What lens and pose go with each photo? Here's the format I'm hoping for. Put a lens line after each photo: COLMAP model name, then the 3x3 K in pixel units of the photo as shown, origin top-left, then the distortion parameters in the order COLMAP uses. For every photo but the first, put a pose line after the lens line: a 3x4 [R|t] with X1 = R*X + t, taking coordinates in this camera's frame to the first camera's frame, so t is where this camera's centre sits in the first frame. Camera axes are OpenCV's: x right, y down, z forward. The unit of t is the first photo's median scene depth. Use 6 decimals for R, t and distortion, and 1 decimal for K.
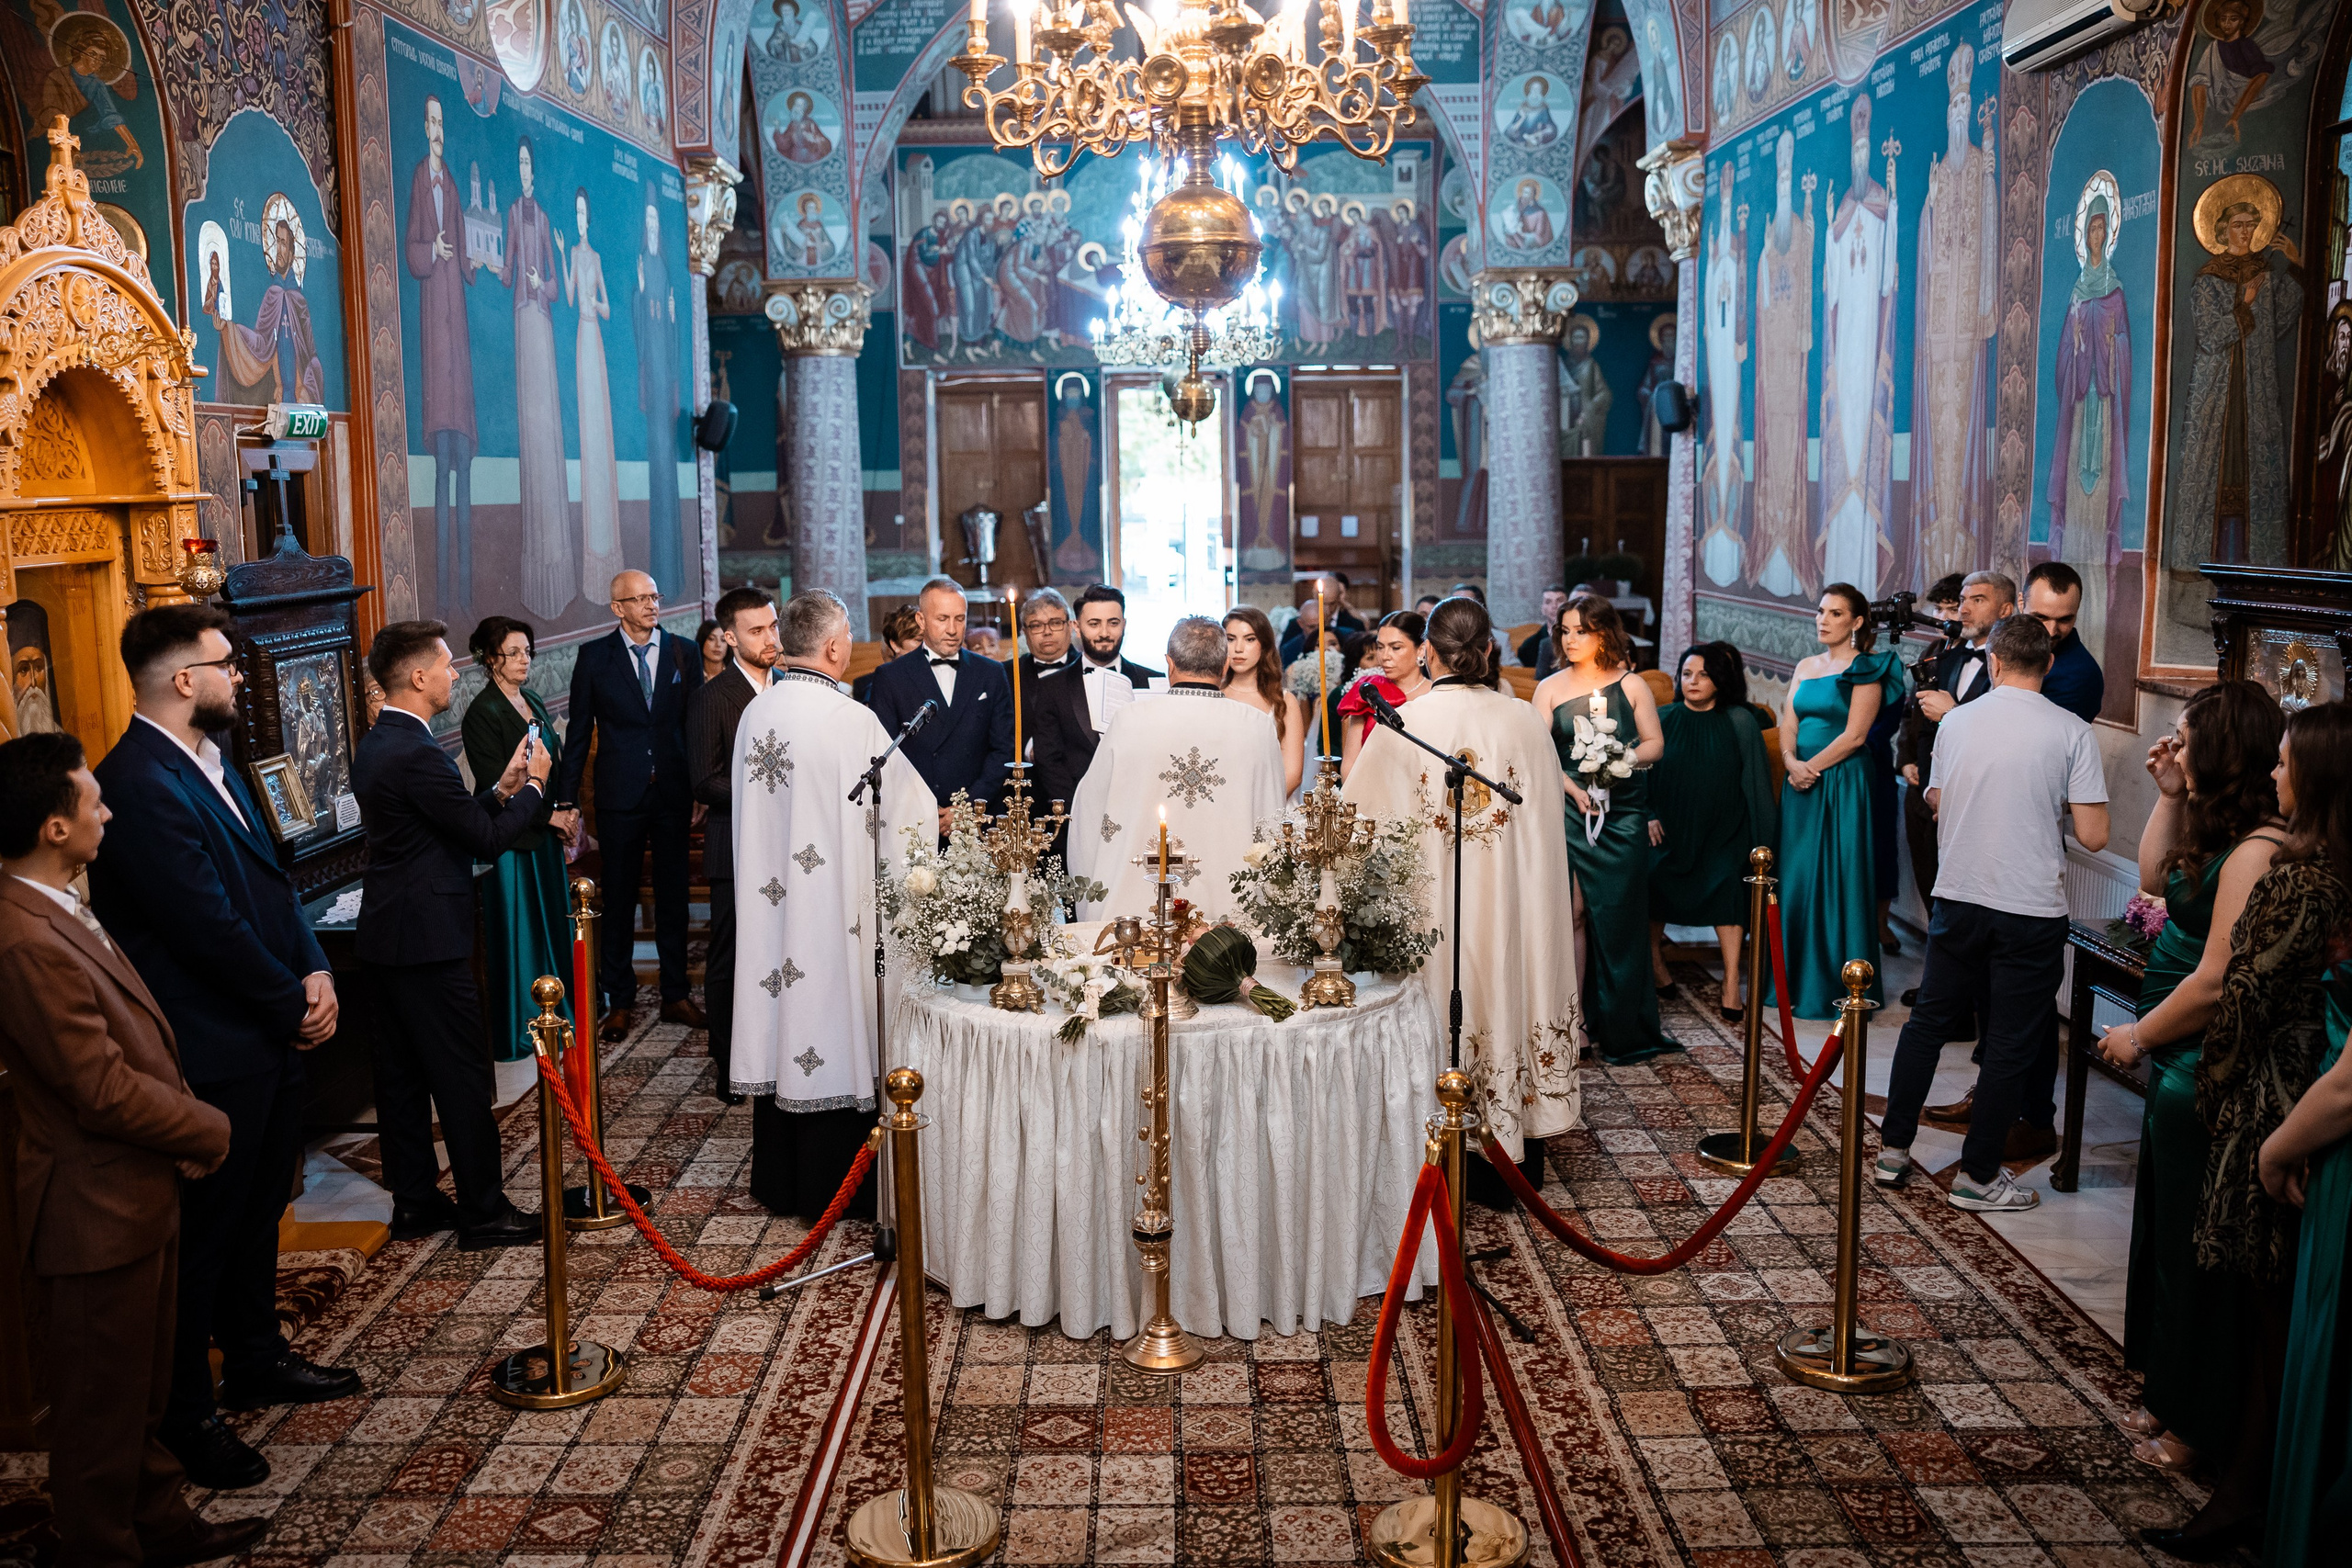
lens RADIAL K [[2278.8, 0, 1156.7], [0, 2278.8, 783.2], [0, 0, 1]] dist [-0.070075, 0.031044]
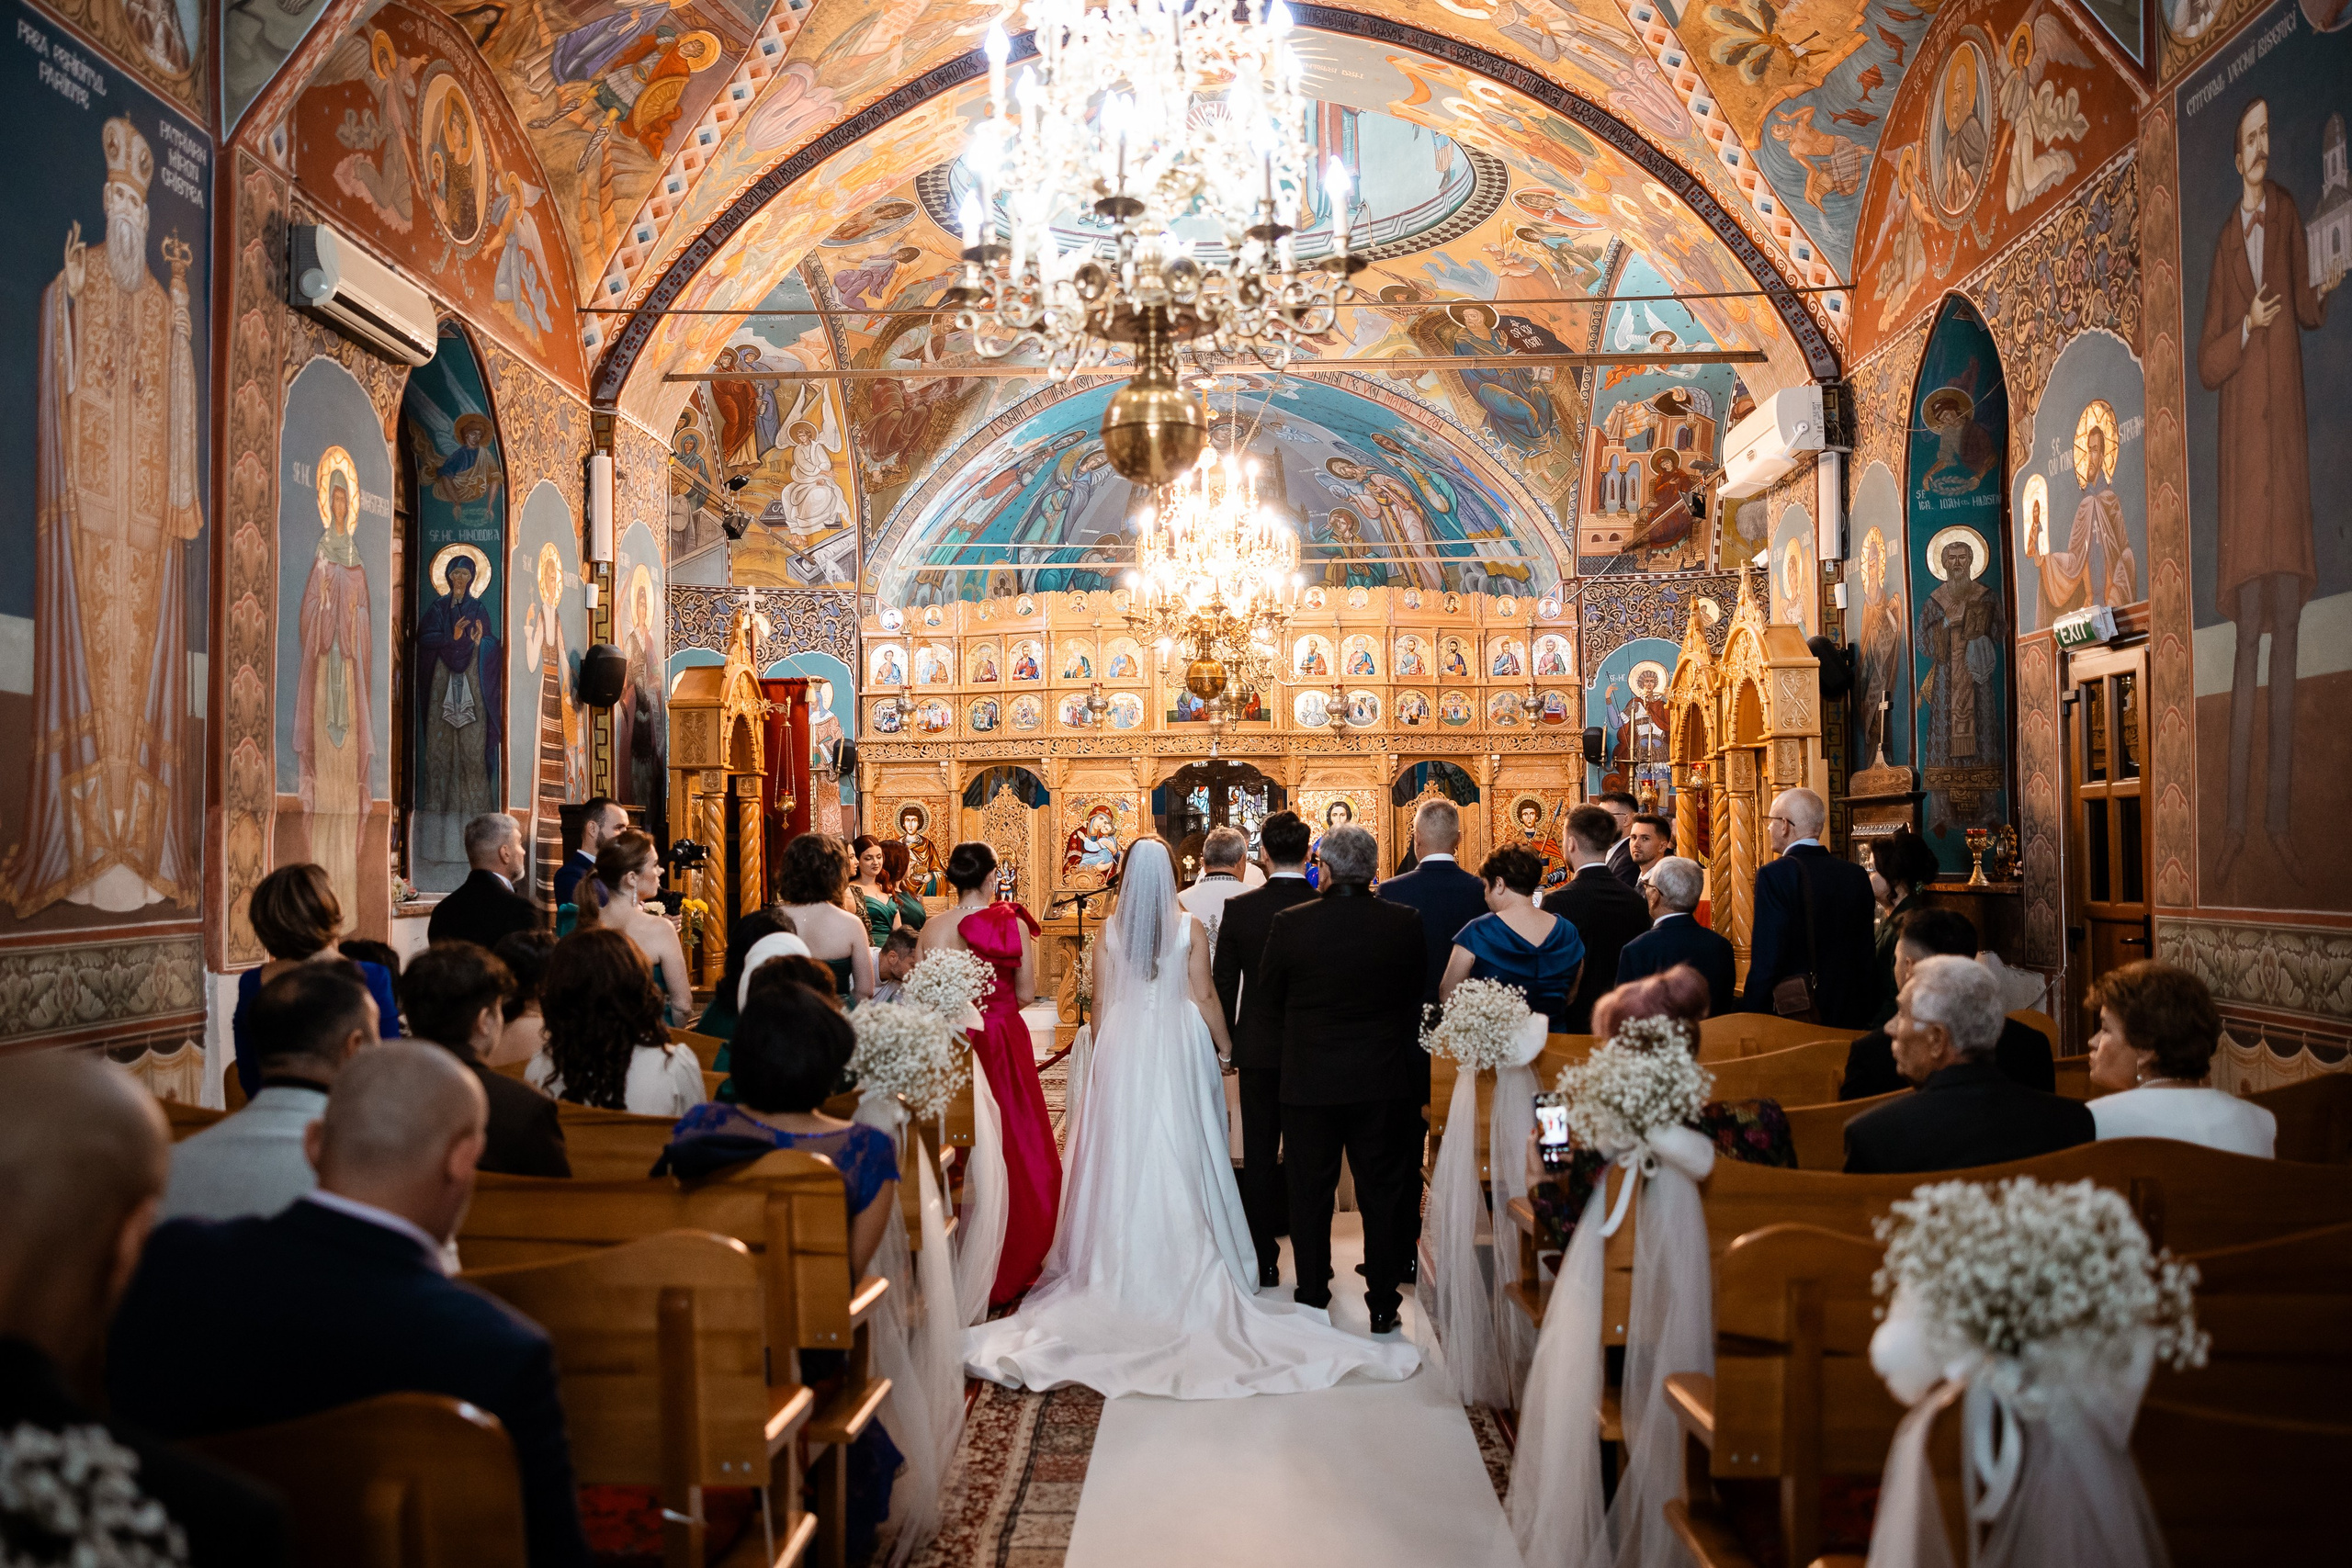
lens RADIAL K [[2278.8, 0, 1176.3], [0, 2278.8, 781.9], [0, 0, 1]] dist [-0.070075, 0.031044]
pose [[-0.999492, 0.025305, 0.019388, 0.002238], [0.027113, 0.994666, 0.099521, -0.111904], [-0.016767, 0.099996, -0.994847, 1.106460]]
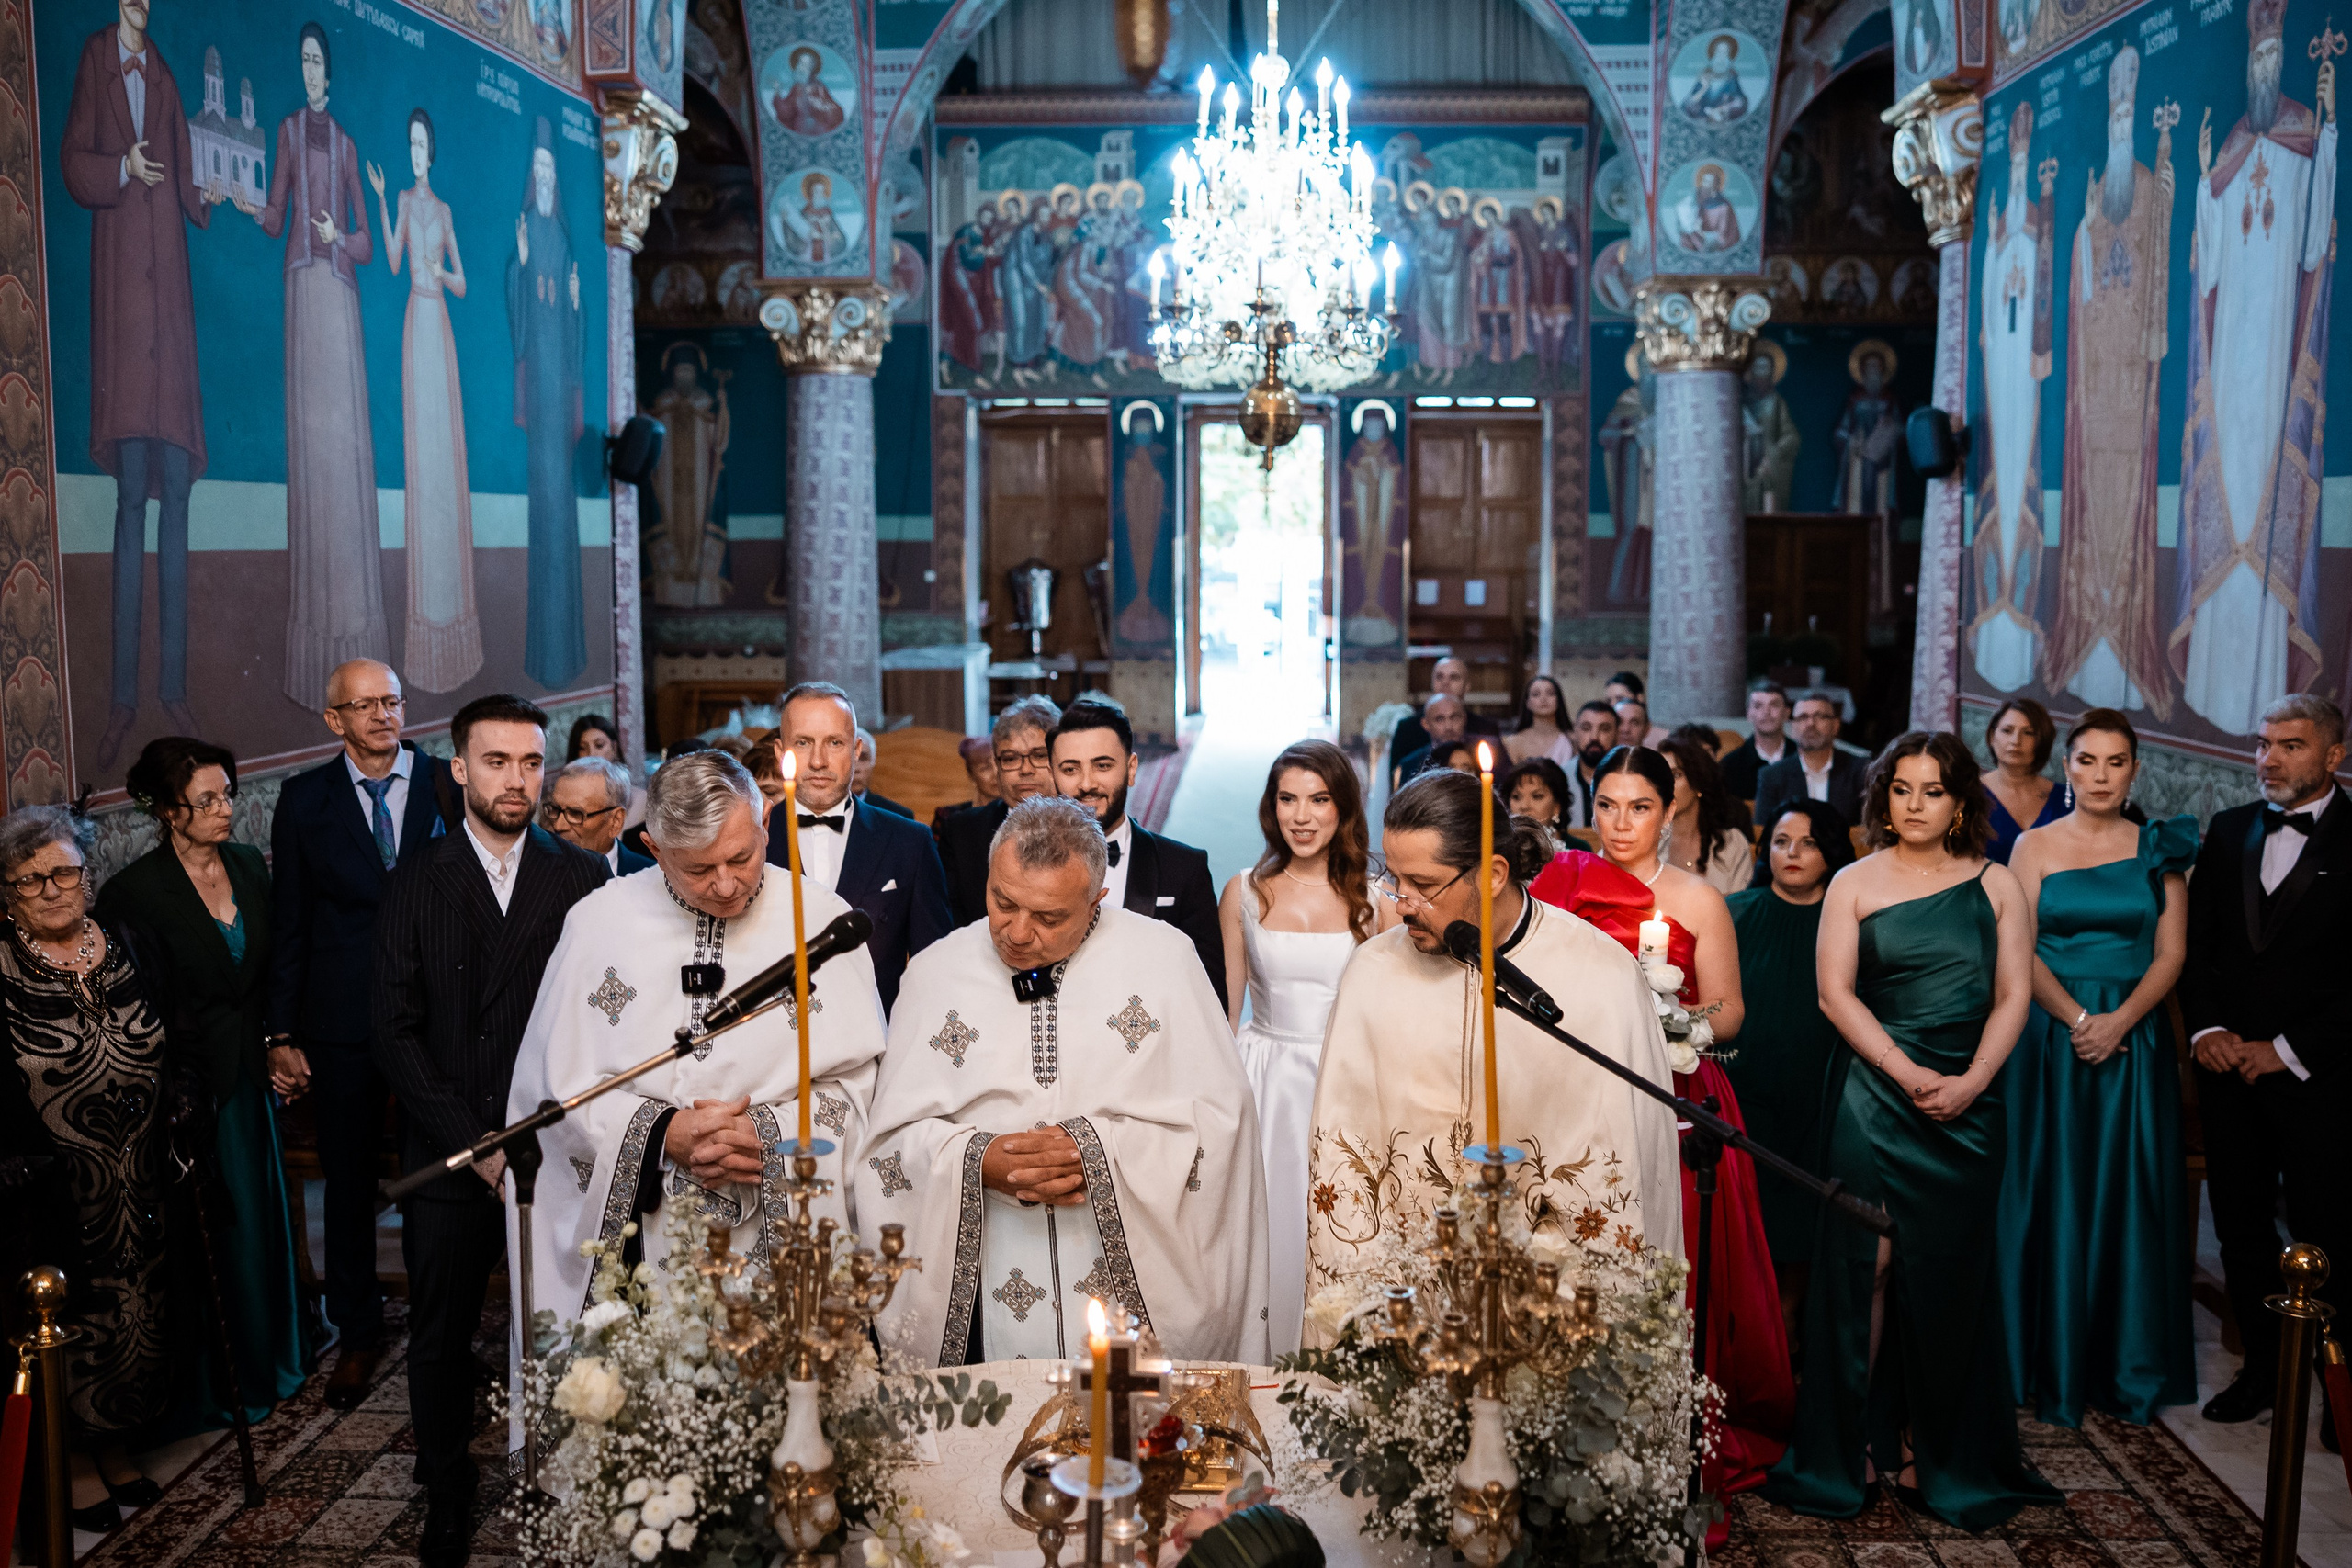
lens RADIAL K [[2278.8, 0, 1196.9], [0, 2278.8, 778.4], [0, 0, 1]] dist [-0.070075, 0.031044]
pose [[0.999393, 0.018630, -0.029430, 0.011837], [-0.019393, 0.999477, -0.025861, -0.029068], [0.028933, 0.026416, 0.999232, 0.226360]]
